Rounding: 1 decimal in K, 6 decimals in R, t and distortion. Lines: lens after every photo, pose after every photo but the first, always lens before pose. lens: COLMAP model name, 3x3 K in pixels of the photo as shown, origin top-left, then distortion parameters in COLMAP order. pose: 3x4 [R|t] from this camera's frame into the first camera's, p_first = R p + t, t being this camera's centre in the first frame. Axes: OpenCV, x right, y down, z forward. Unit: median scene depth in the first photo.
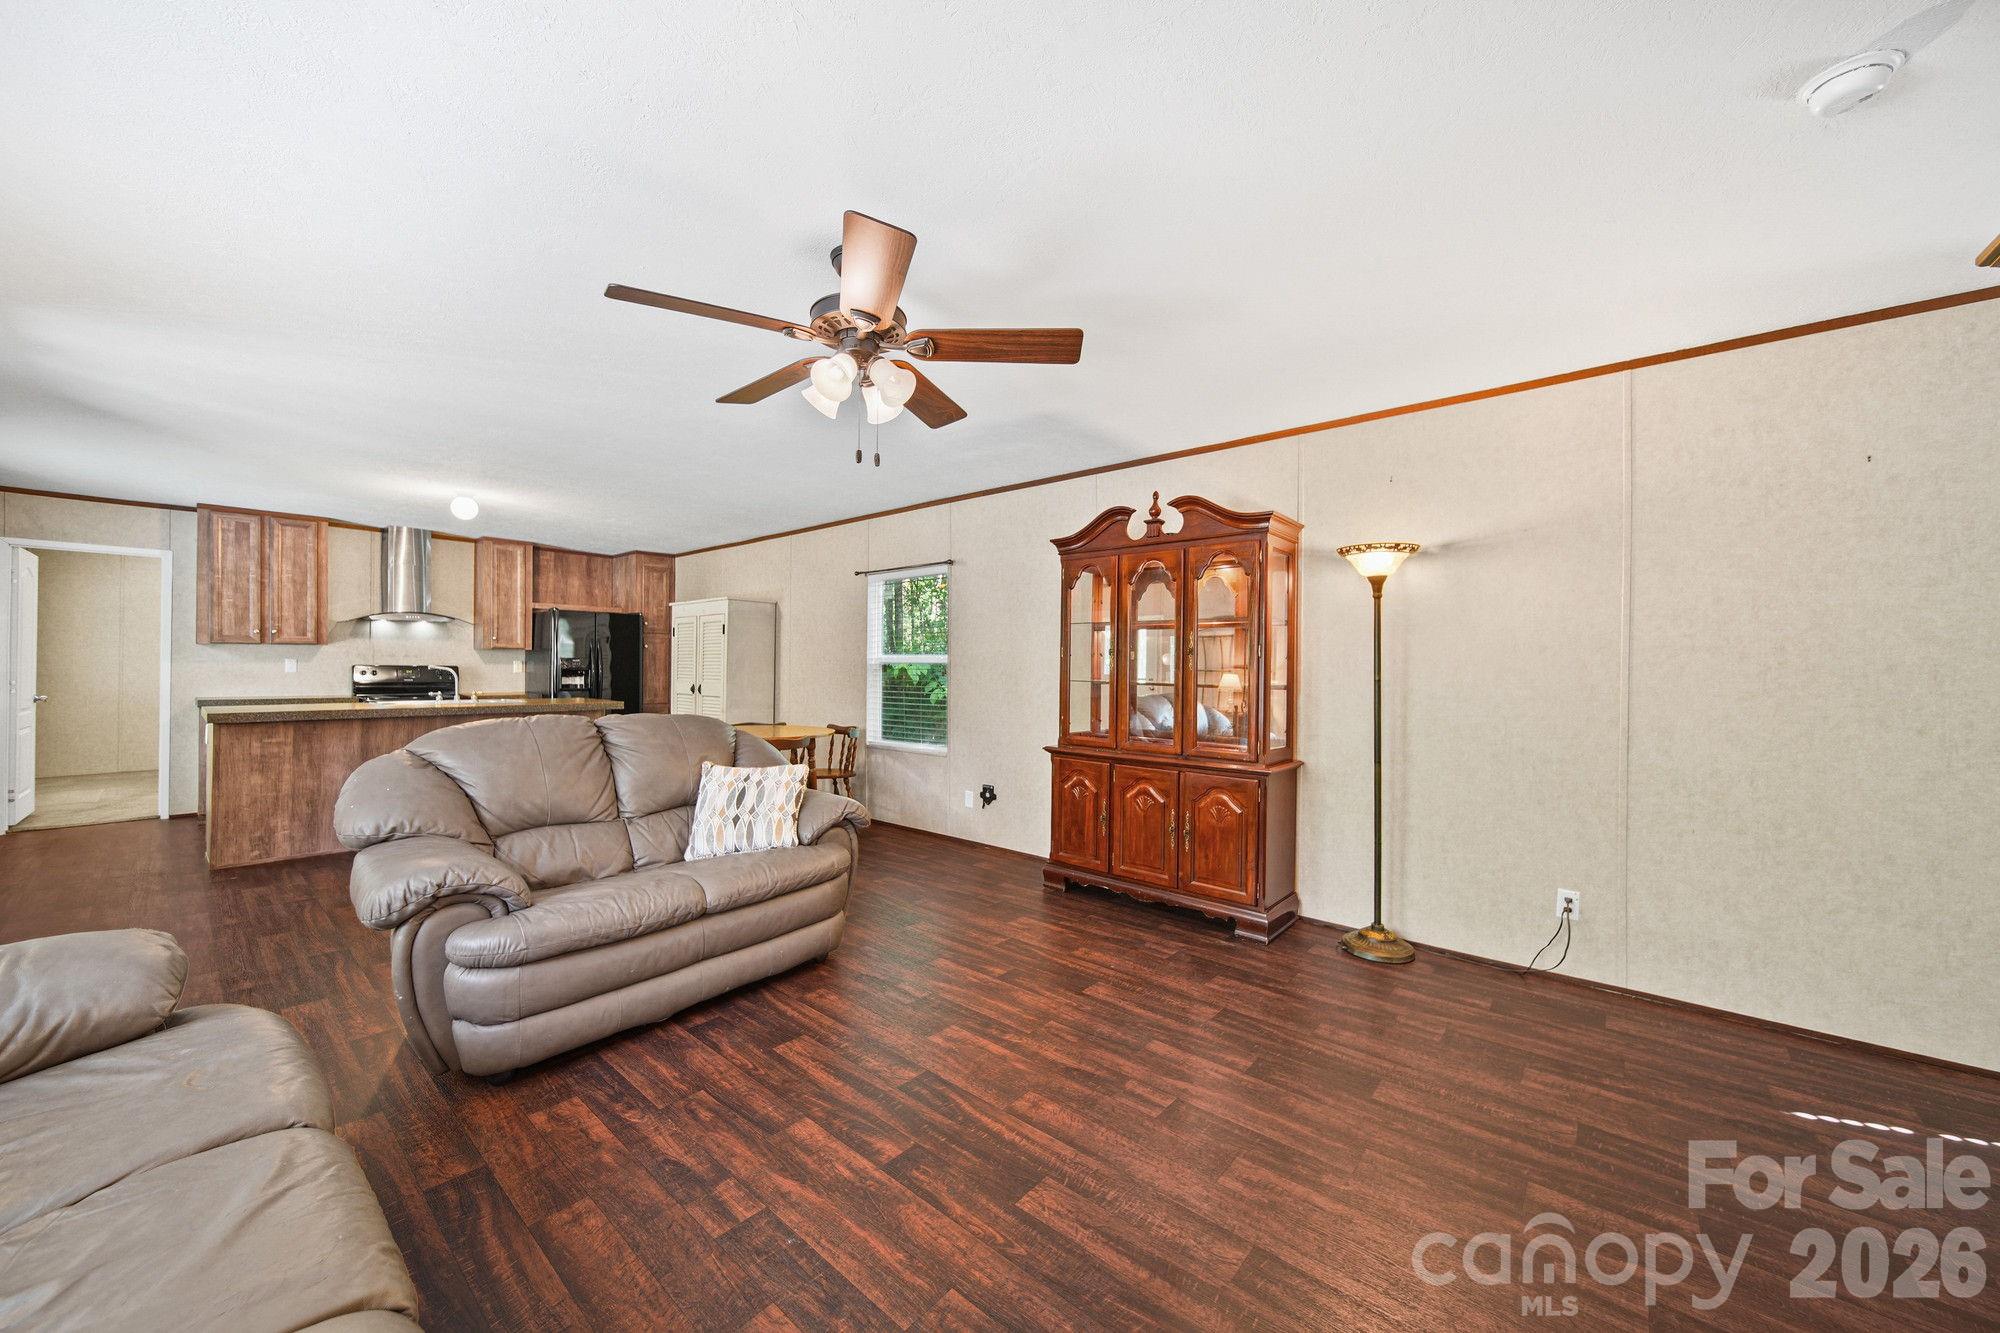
lens RADIAL K [[728.3, 0, 1001.5], [0, 728.3, 660.7], [0, 0, 1]] dist [0.001571, 0.000036]
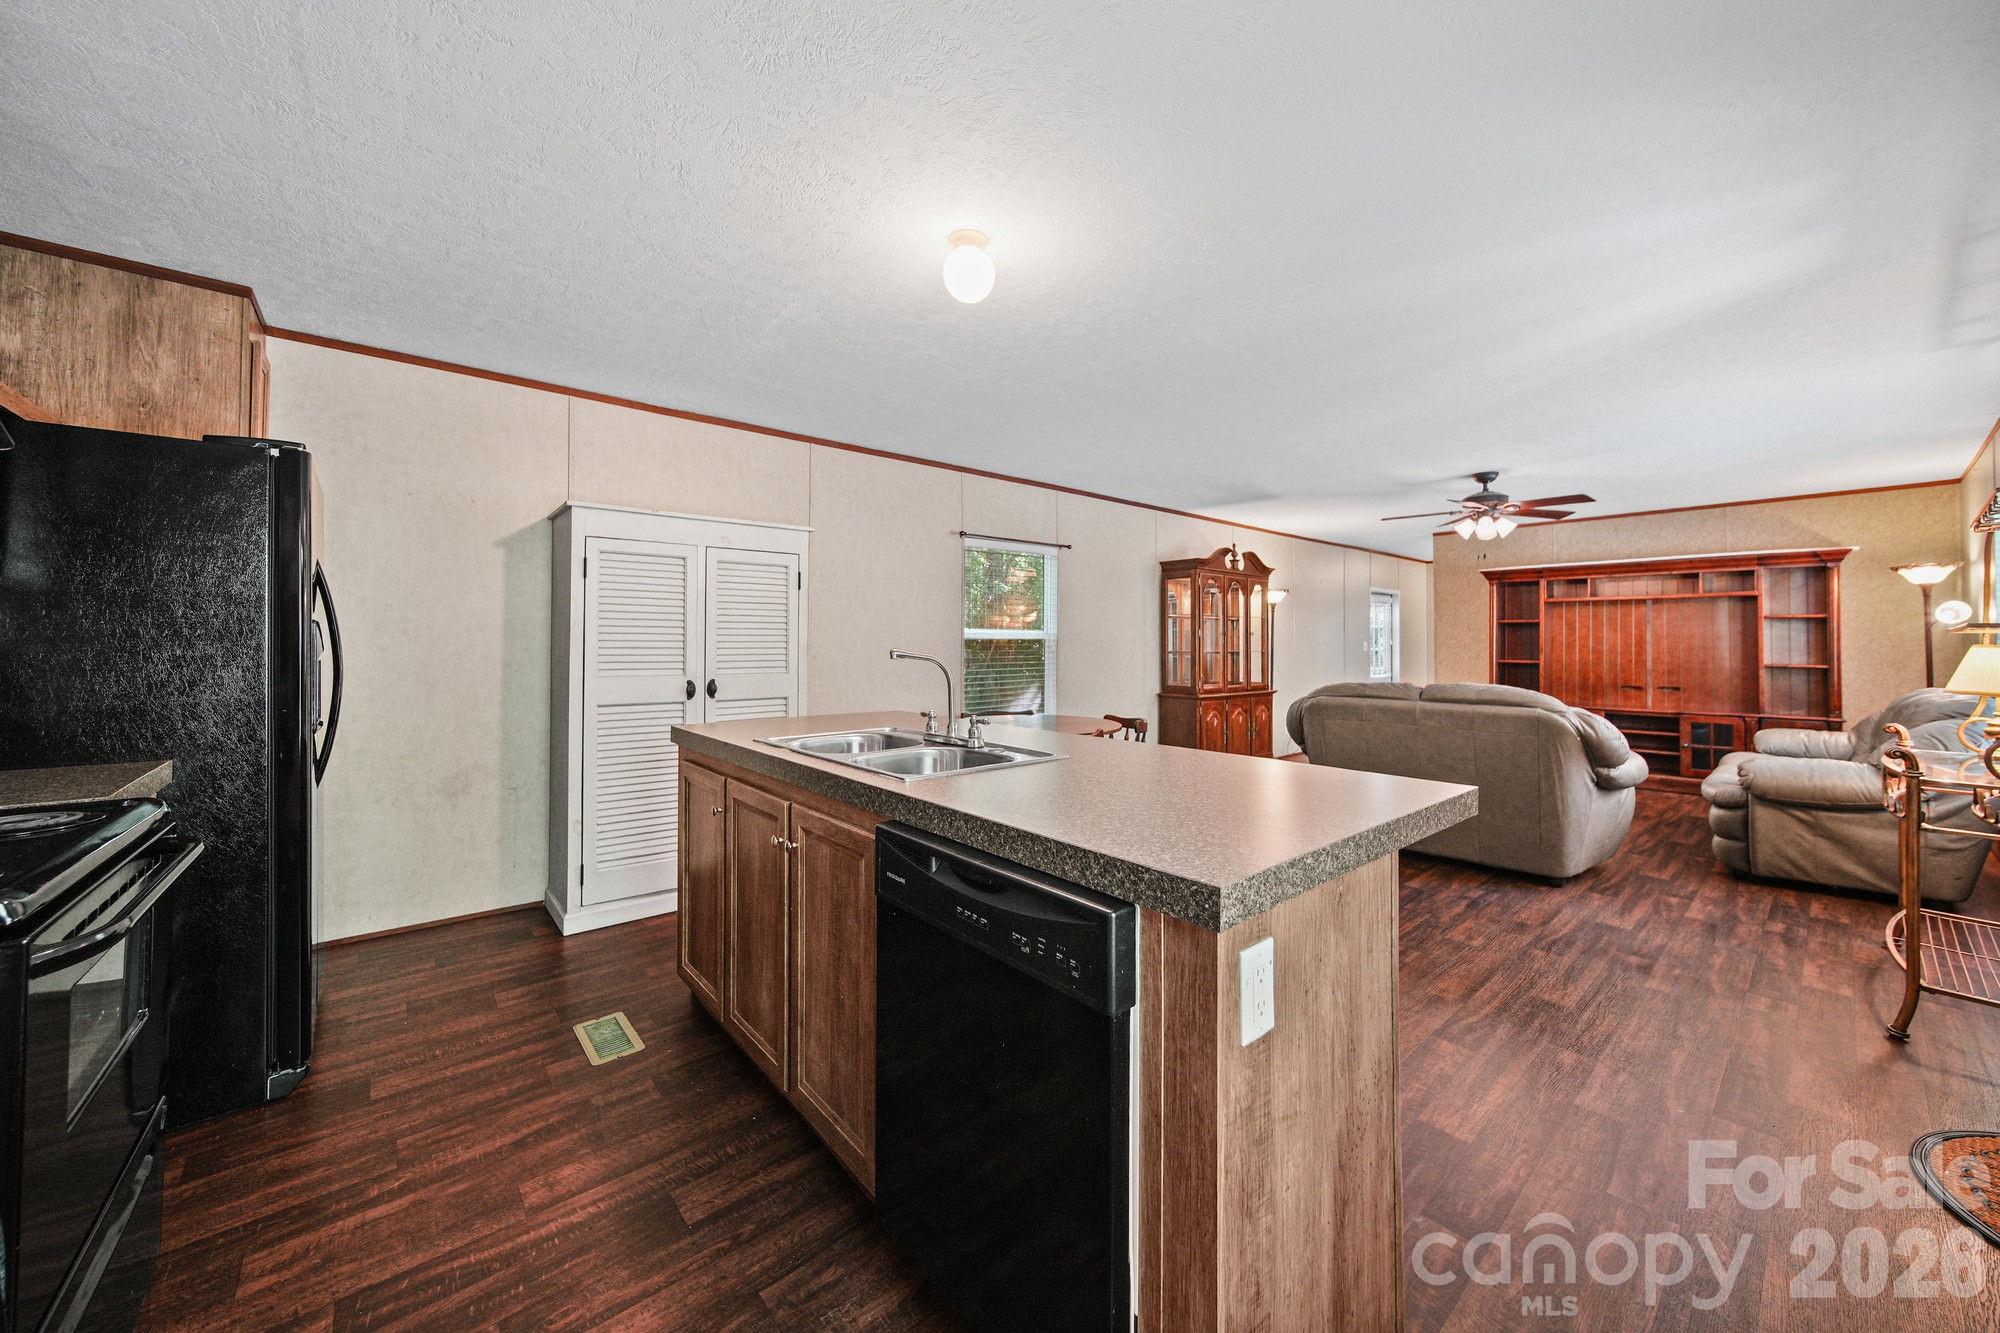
lens RADIAL K [[727.5, 0, 1022.7], [0, 727.5, 632.6], [0, 0, 1]] dist [-0.001171, -0.000251]
pose [[0.134044, 0.006427, 0.990955, -1.604796], [-0.010131, 0.999936, -0.005115, -0.000608], [-0.990924, -0.009353, 0.134100, 1.269837]]
